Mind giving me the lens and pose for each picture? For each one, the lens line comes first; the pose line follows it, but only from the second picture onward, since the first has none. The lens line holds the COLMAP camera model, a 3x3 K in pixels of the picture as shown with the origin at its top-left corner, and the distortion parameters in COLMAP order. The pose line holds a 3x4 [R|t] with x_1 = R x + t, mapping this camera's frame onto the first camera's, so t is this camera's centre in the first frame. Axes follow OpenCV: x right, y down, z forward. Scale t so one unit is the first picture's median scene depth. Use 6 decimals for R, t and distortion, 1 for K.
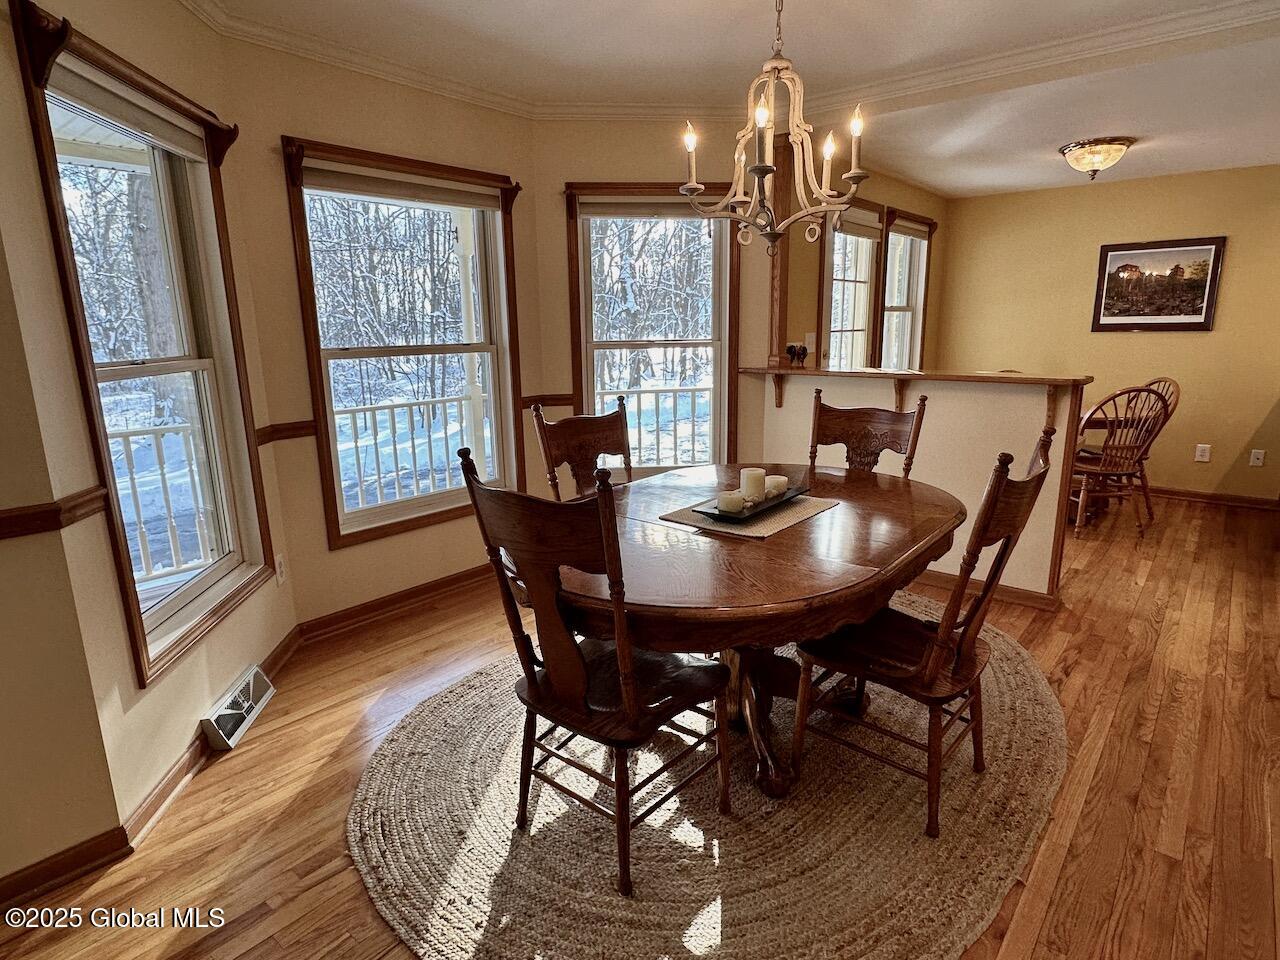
lens RADIAL K [[712.8, 0, 636.6], [0, 712.8, 486.4], [0, 0, 1]] dist [-0.002234, 0.003037]
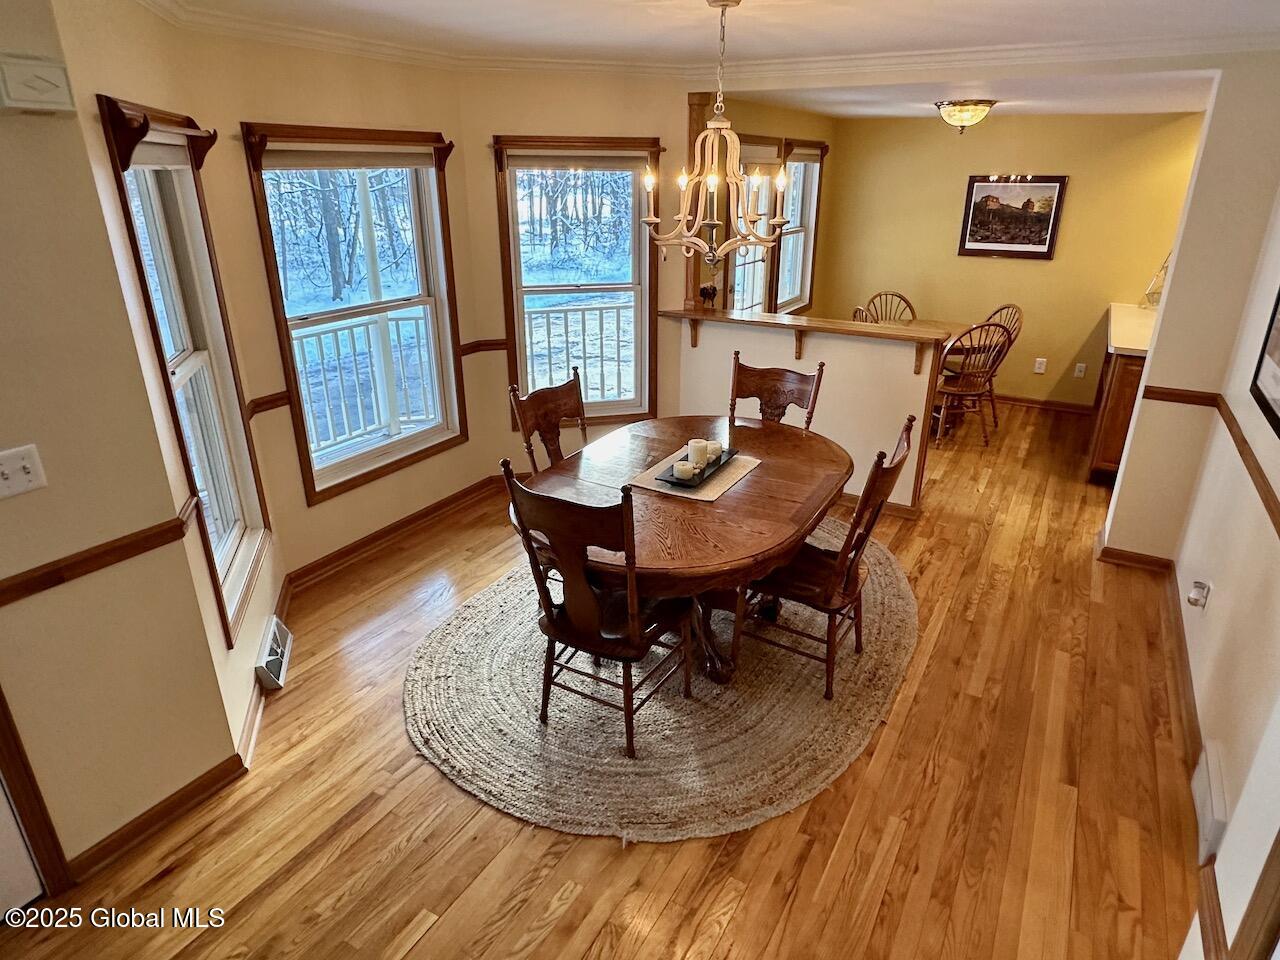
lens RADIAL K [[772.8, 0, 641.6], [0, 772.8, 477.0], [0, 0, 1]] dist [0.005249, -0.000846]
pose [[0.983929, -0.048878, 0.171739, -0.143547], [0.022395, 0.987990, 0.152887, -0.141792], [-0.177149, -0.146584, 0.973207, -0.276704]]
